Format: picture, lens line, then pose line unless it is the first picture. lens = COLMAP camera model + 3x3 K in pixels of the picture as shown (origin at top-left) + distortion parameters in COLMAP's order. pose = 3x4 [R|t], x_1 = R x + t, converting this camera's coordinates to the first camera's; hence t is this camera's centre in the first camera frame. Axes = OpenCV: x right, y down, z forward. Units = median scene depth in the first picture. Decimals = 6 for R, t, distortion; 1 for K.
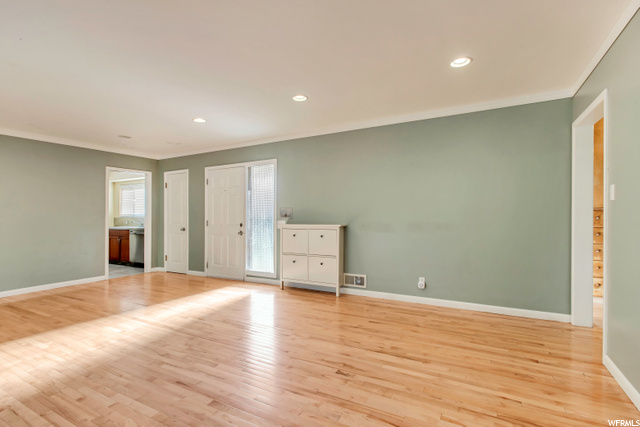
lens RADIAL K [[302.9, 0, 322.7], [0, 302.9, 218.4], [0, 0, 1]] dist [0.004785, -0.001740]
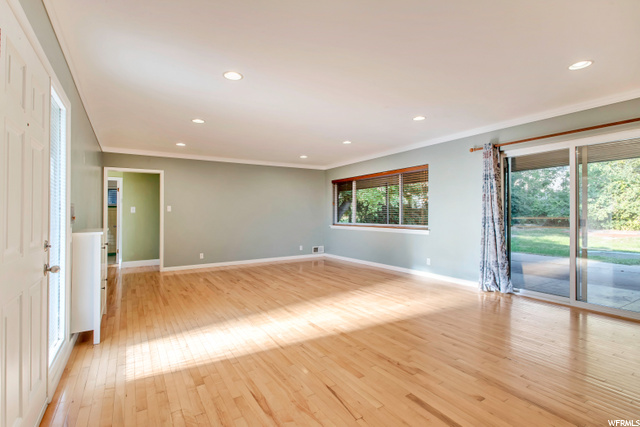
lens RADIAL K [[302.9, 0, 323.0], [0, 302.9, 209.6], [0, 0, 1]] dist [0.004785, -0.001740]
pose [[-0.883744, 0.023804, 0.467364, -1.369858], [0.023302, 0.999705, -0.006856, -0.017664], [-0.467390, 0.004832, -0.884038, 2.273204]]
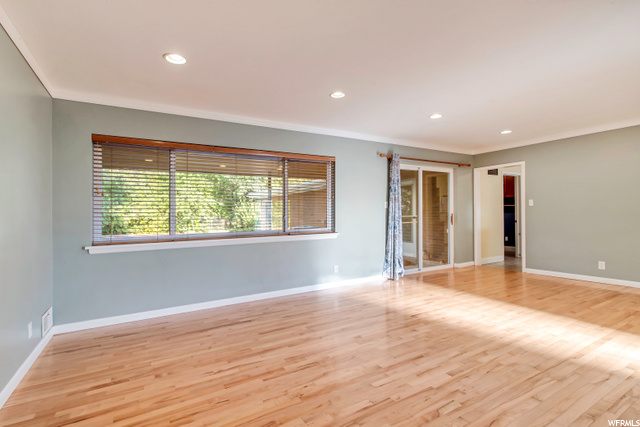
lens RADIAL K [[302.9, 0, 315.1], [0, 302.9, 217.4], [0, 0, 1]] dist [0.004785, -0.001740]
pose [[-0.513701, 0.028117, -0.857508, 0.538549], [0.012375, 0.999602, 0.025363, -0.015020], [0.857880, 0.002417, -0.513845, 0.959297]]
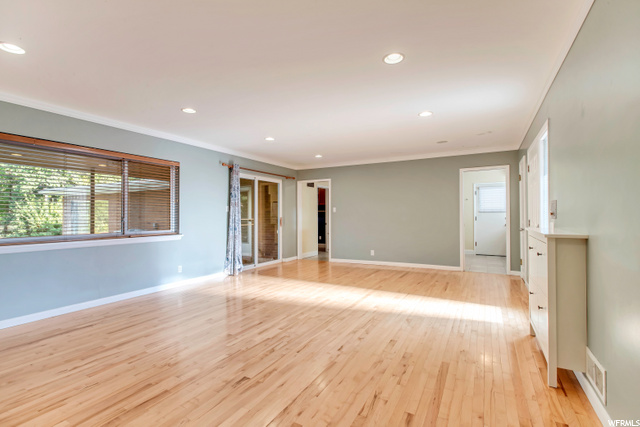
lens RADIAL K [[302.9, 0, 315.6], [0, 302.9, 216.6], [0, 0, 1]] dist [0.004785, -0.001740]
pose [[0.000932, 0.013464, -0.999909, 0.816022], [-0.005783, 0.999893, 0.013459, -0.018357], [0.999983, 0.005770, 0.001010, 0.983633]]
